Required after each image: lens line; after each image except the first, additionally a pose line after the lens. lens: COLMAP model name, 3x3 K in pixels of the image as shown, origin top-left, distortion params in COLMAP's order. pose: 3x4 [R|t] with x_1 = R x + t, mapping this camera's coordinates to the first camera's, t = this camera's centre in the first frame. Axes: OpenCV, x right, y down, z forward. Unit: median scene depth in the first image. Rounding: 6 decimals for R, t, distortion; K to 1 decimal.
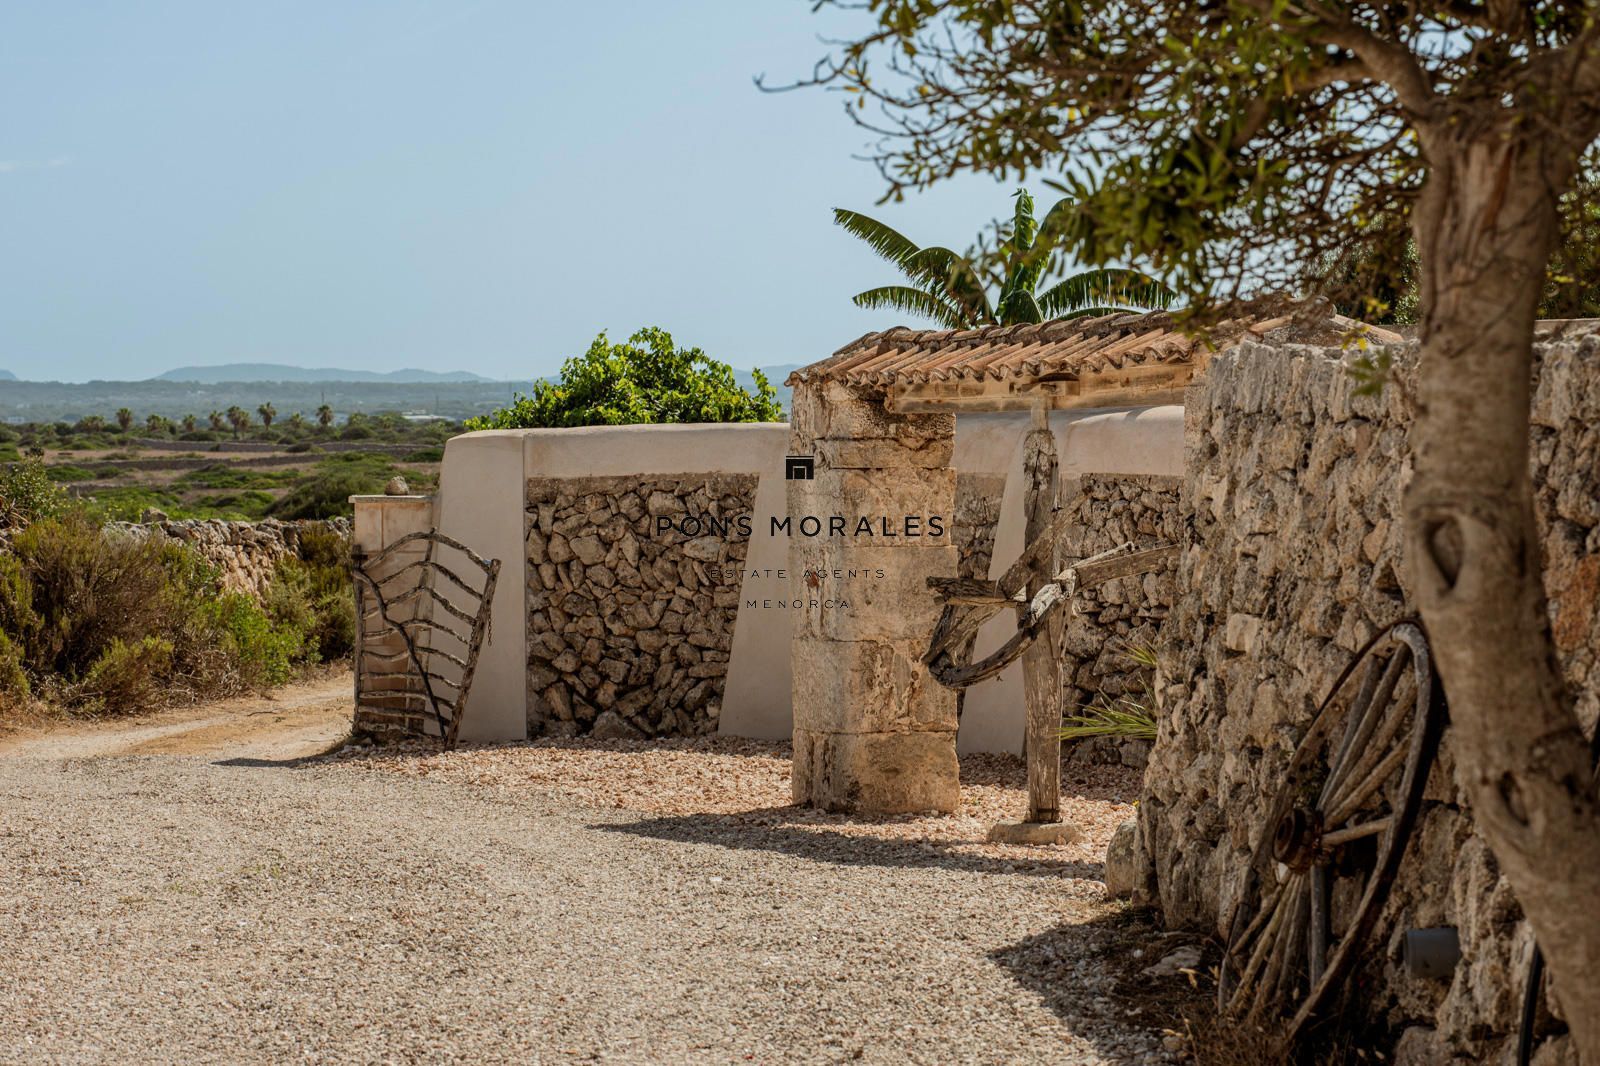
lens RADIAL K [[3650.7, 0, 800.0], [0, 3650.7, 533.0], [0, 0, 1]] dist [-0.006149, 0.184434]
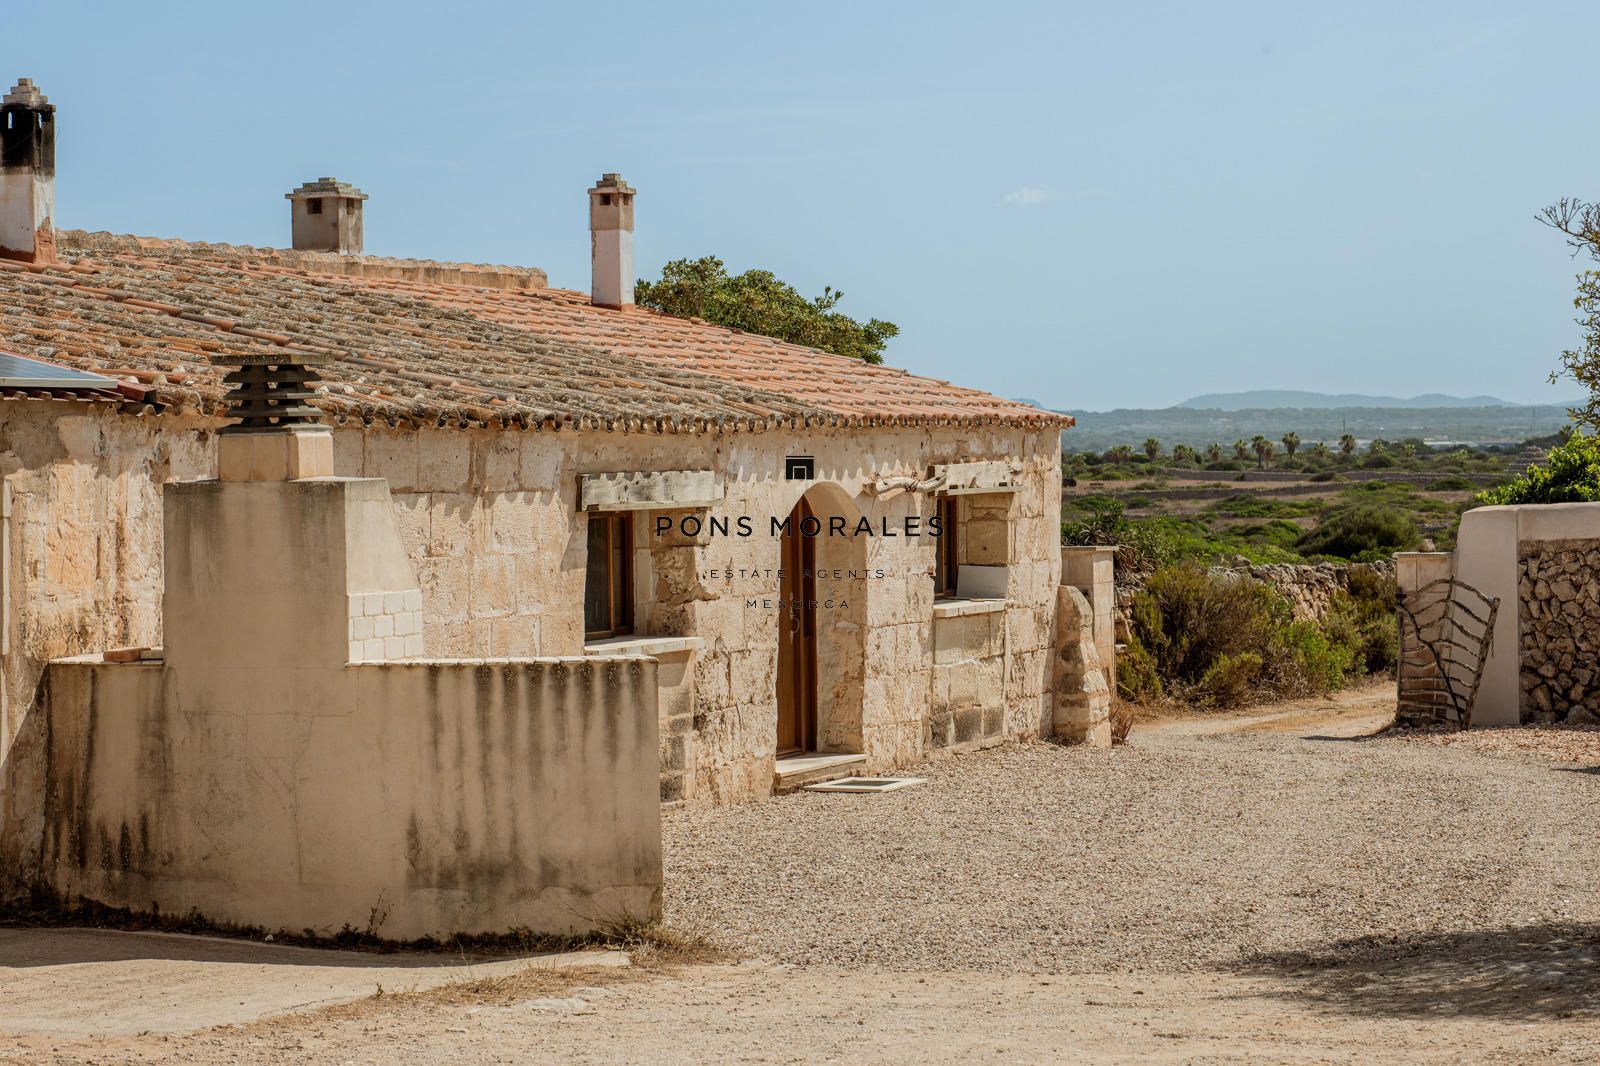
lens RADIAL K [[3650.7, 0, 800.0], [0, 3650.7, 533.0], [0, 0, 1]] dist [-0.006149, 0.184434]
pose [[0.961608, -0.004381, -0.274392, 0.039692], [0.002437, 0.999969, -0.007425, -0.006951], [0.274416, 0.006471, 0.961589, -0.382738]]
